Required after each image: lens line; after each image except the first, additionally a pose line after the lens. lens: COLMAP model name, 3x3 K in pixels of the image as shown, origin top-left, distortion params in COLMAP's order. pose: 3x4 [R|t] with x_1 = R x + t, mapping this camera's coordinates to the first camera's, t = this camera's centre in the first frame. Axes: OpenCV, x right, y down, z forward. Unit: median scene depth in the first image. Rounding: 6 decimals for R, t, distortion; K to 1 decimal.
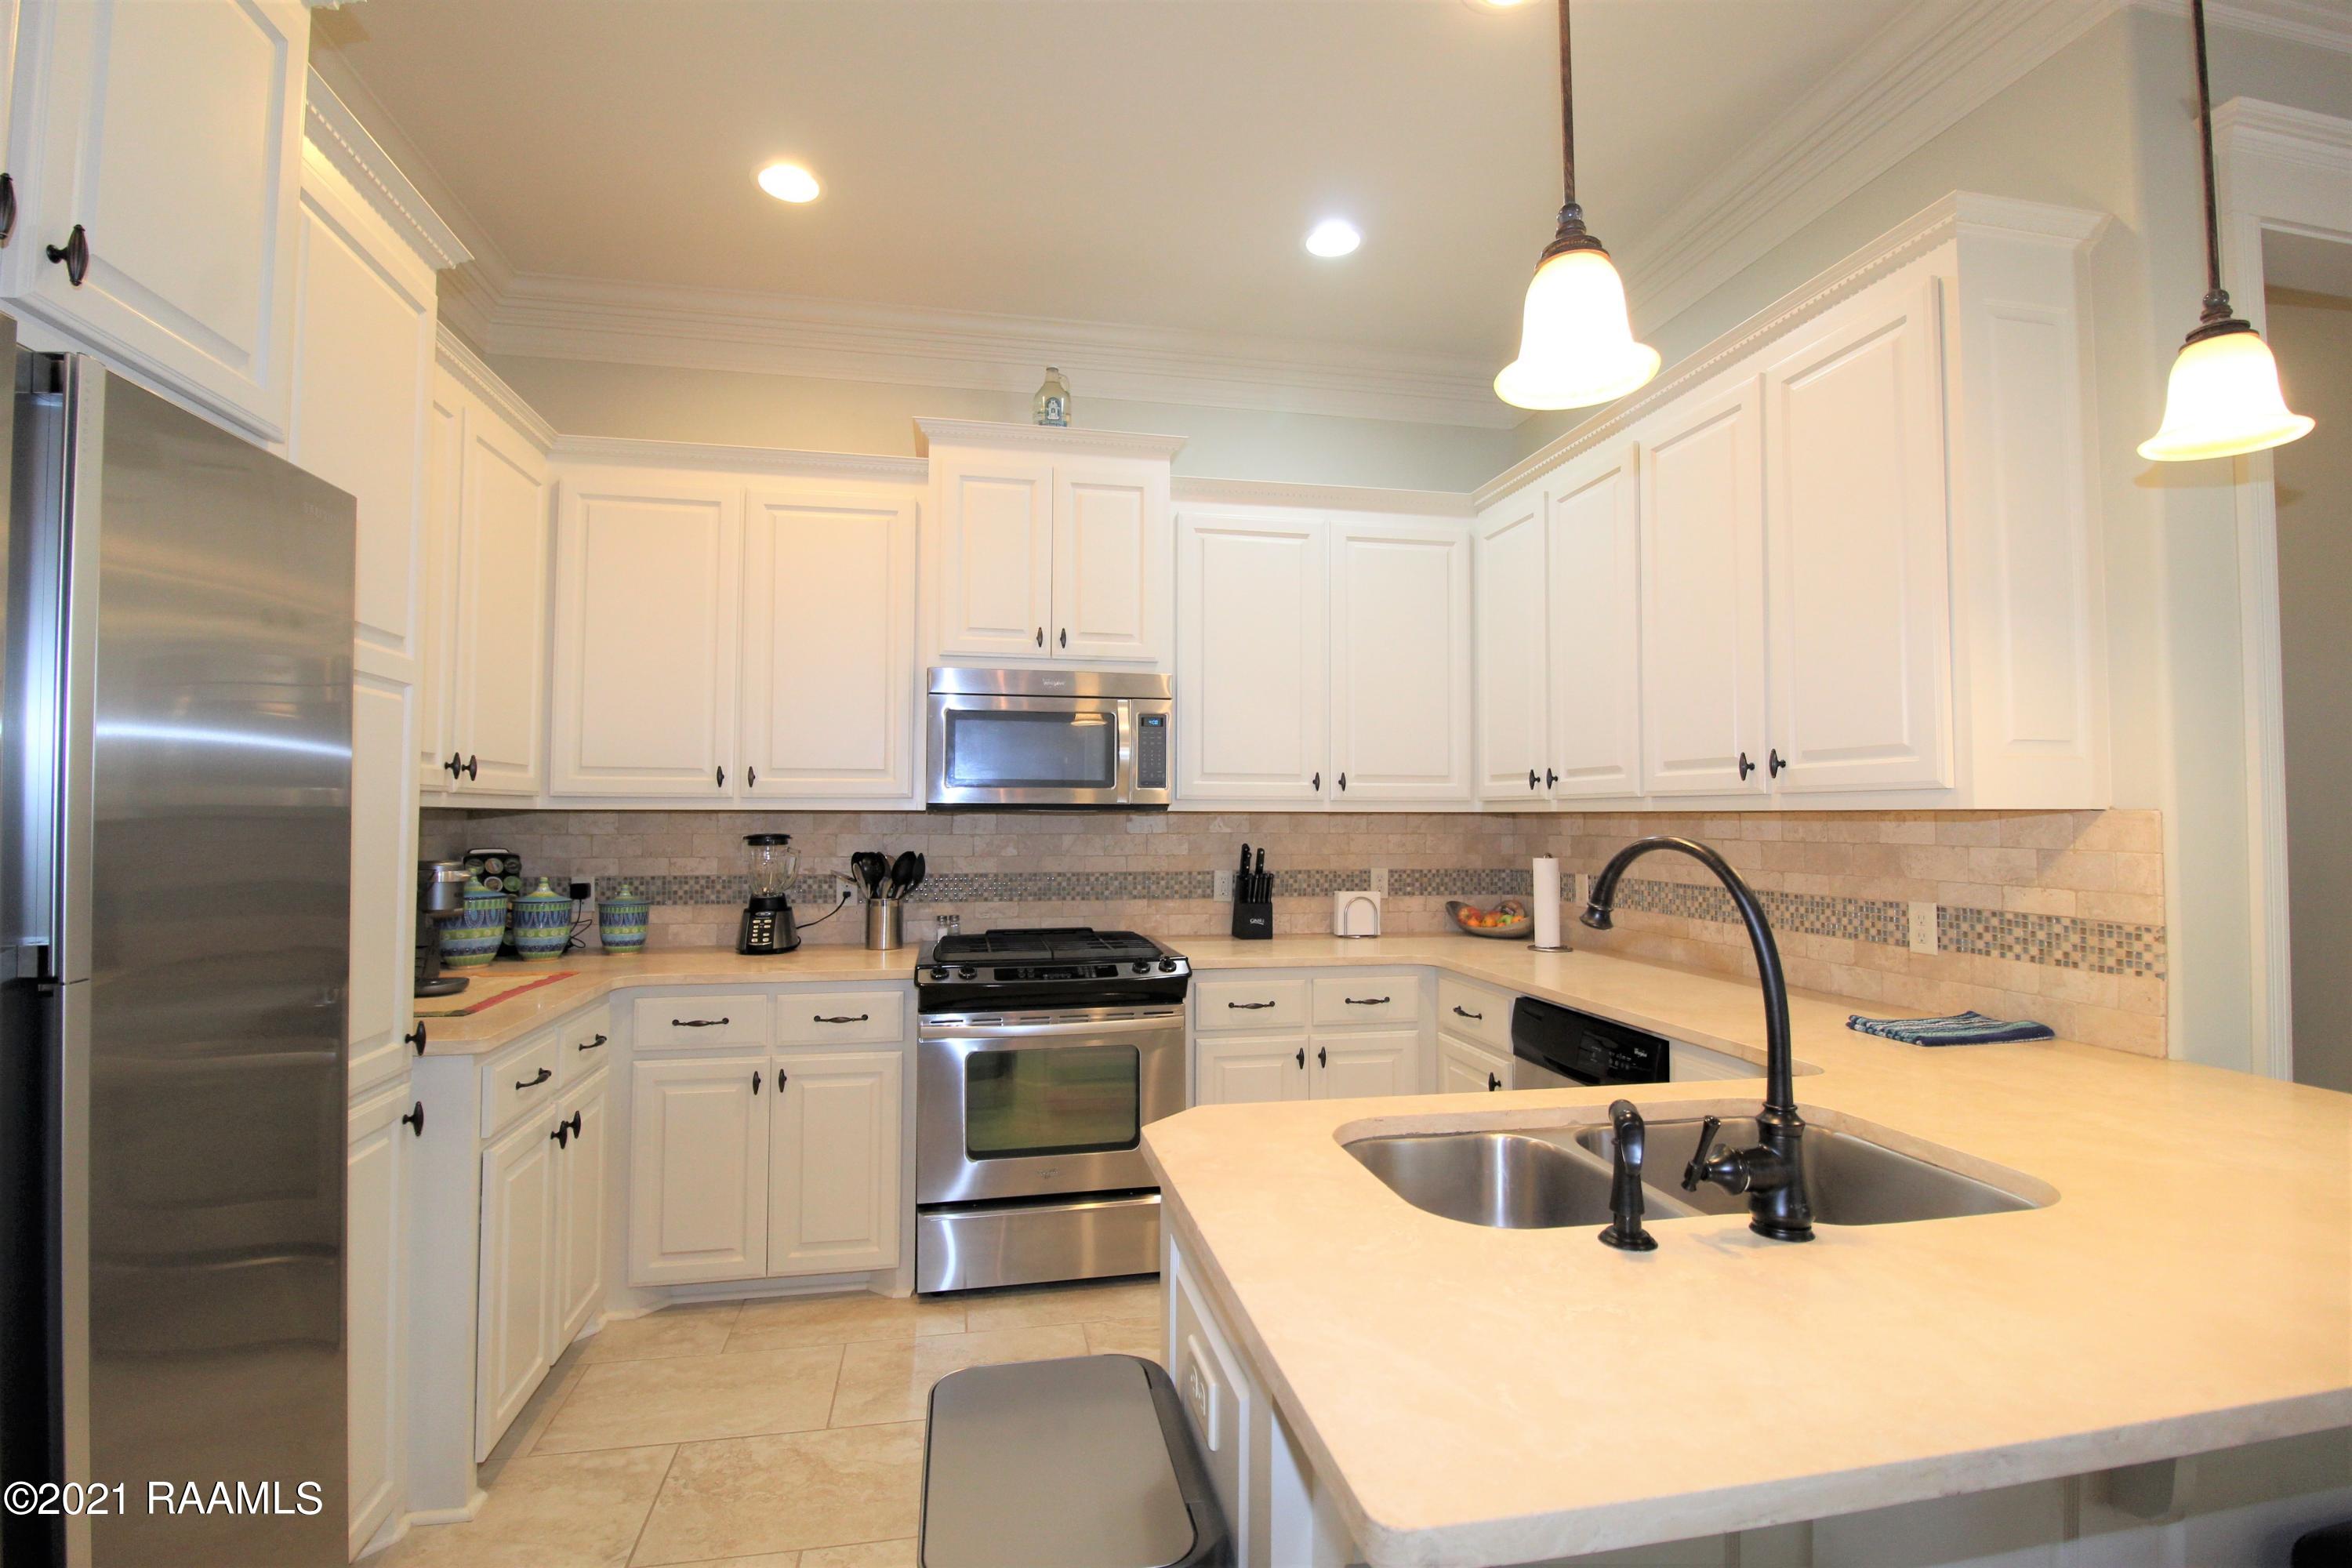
lens RADIAL K [[1108.4, 0, 1176.0], [0, 1108.4, 784.0], [0, 0, 1]] dist [-0.023557, -0.000047]
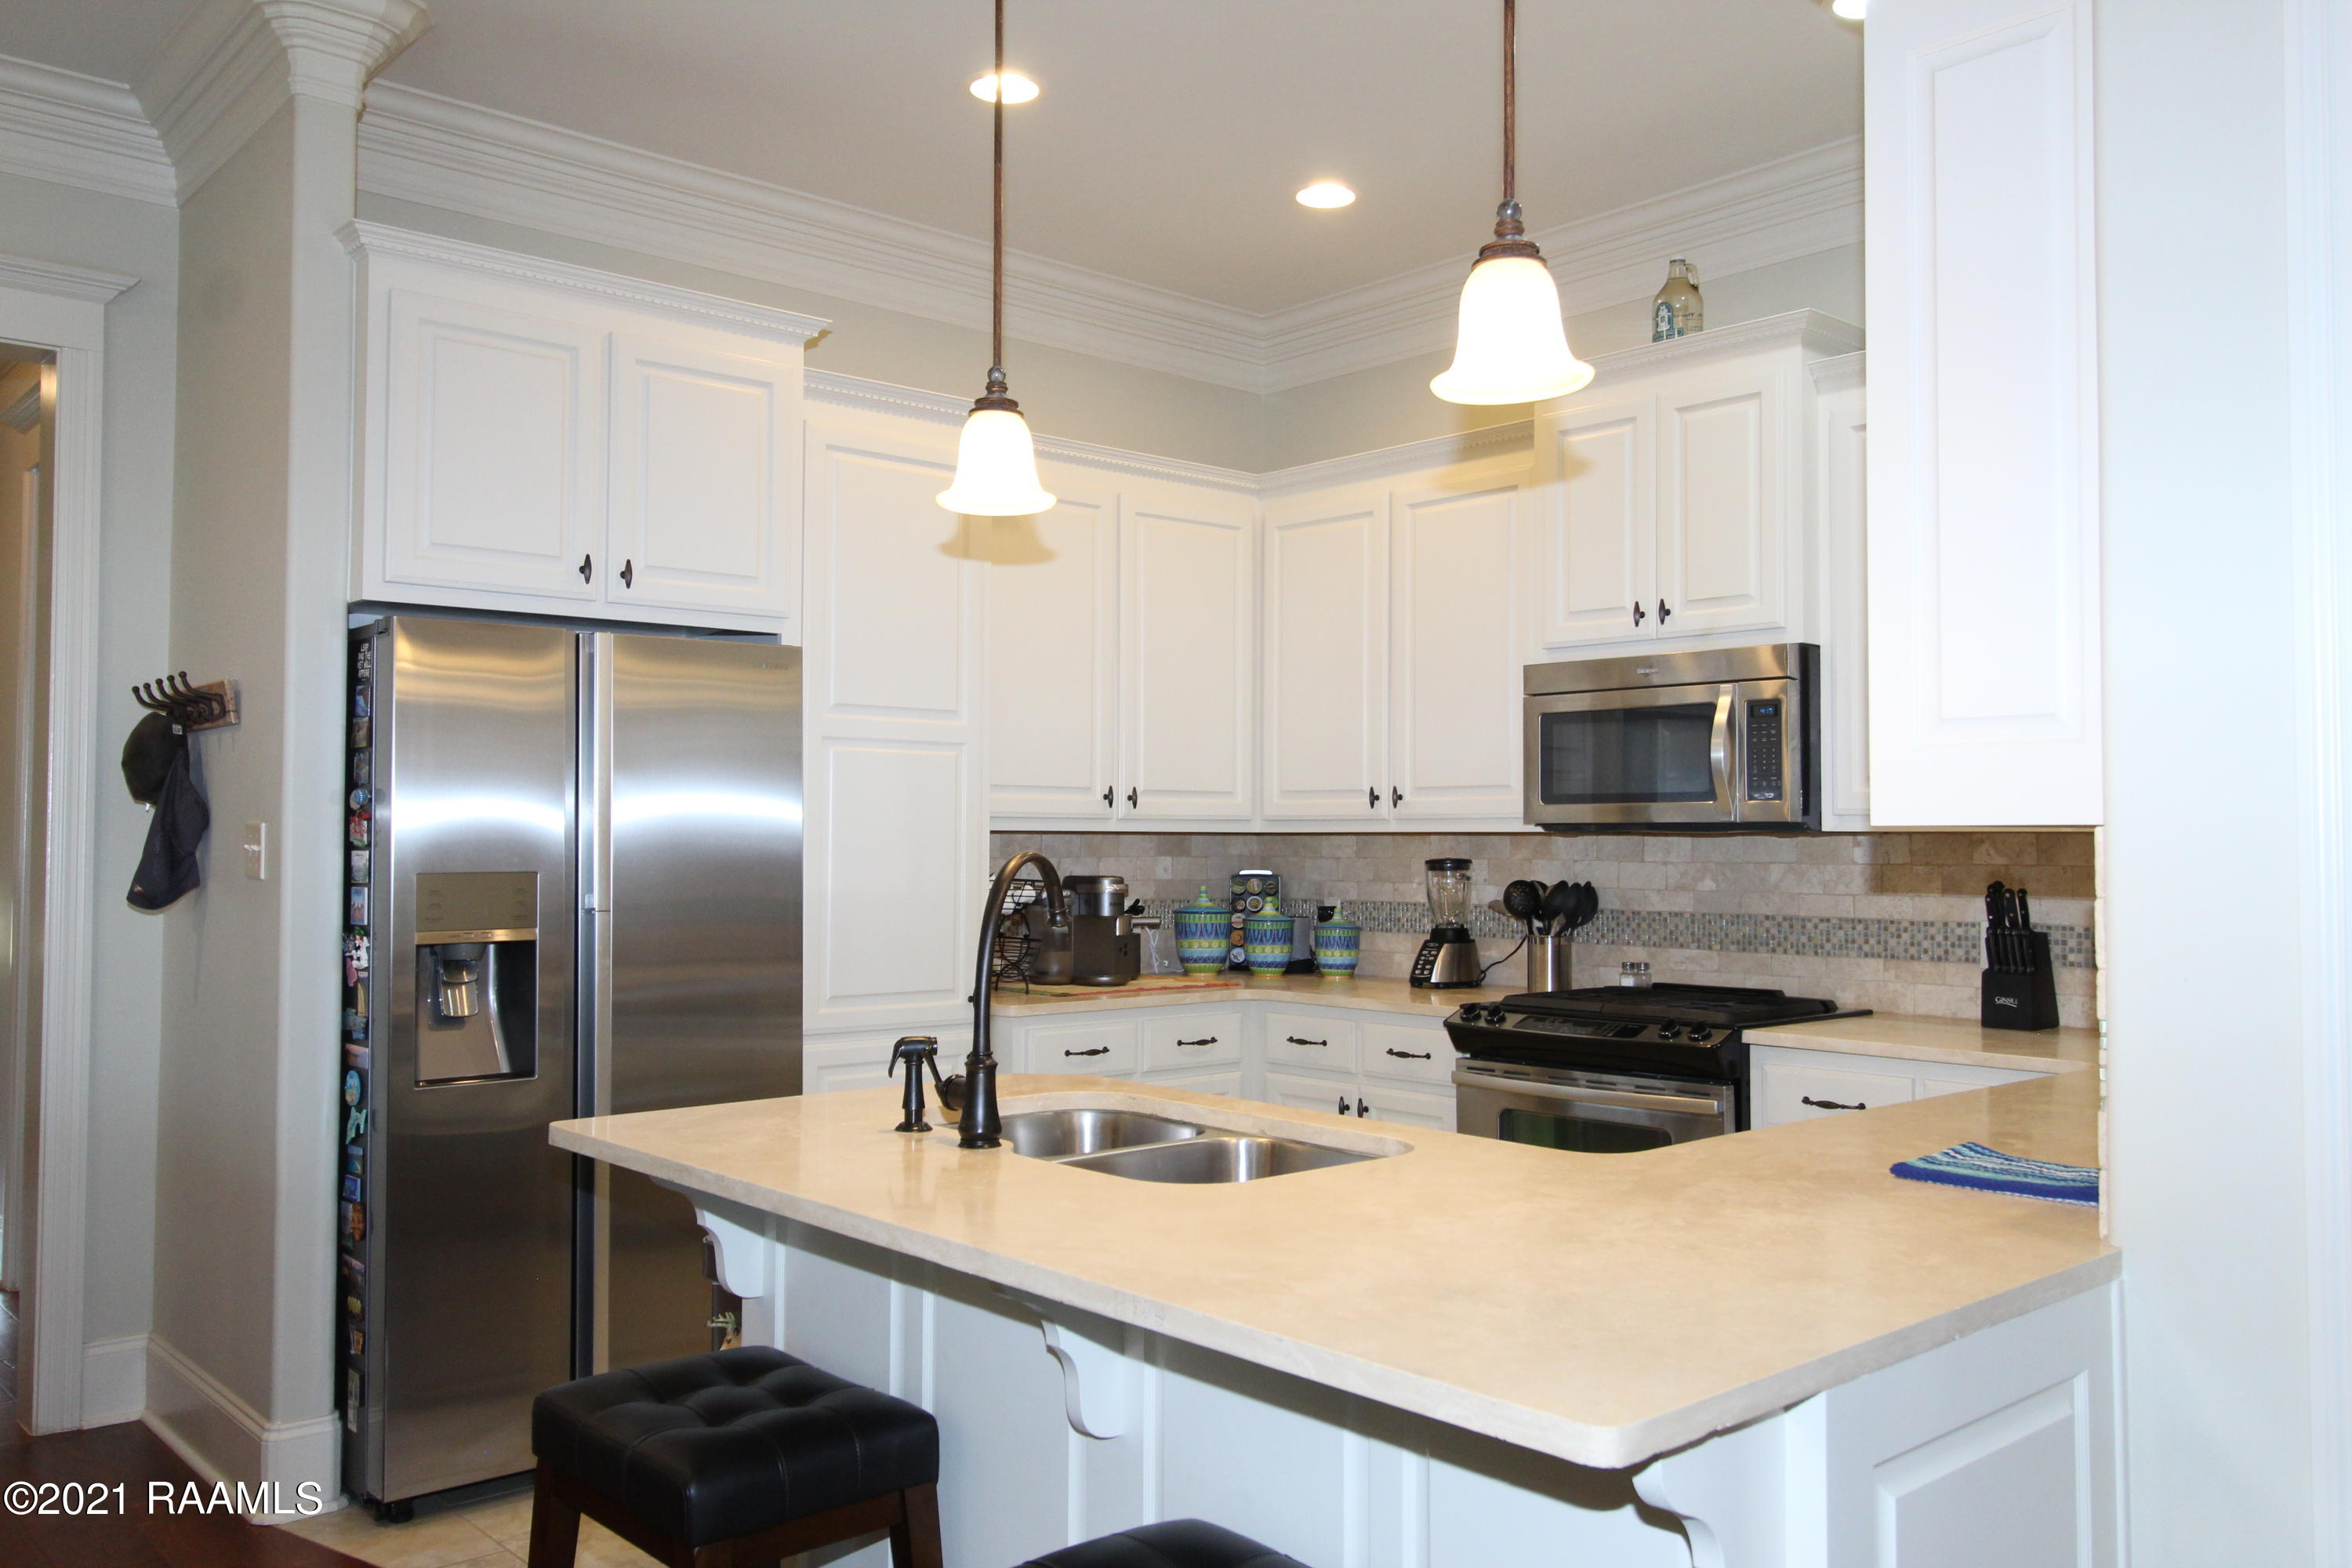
lens RADIAL K [[1833.9, 0, 1176.0], [0, 1833.9, 784.0], [0, 0, 1]] dist [0.004229, 0.000702]
pose [[0.493896, -0.026937, -0.869103, 0.838927], [0.022184, 0.999585, -0.018375, 0.006670], [0.869238, -0.010205, 0.494289, 0.056125]]
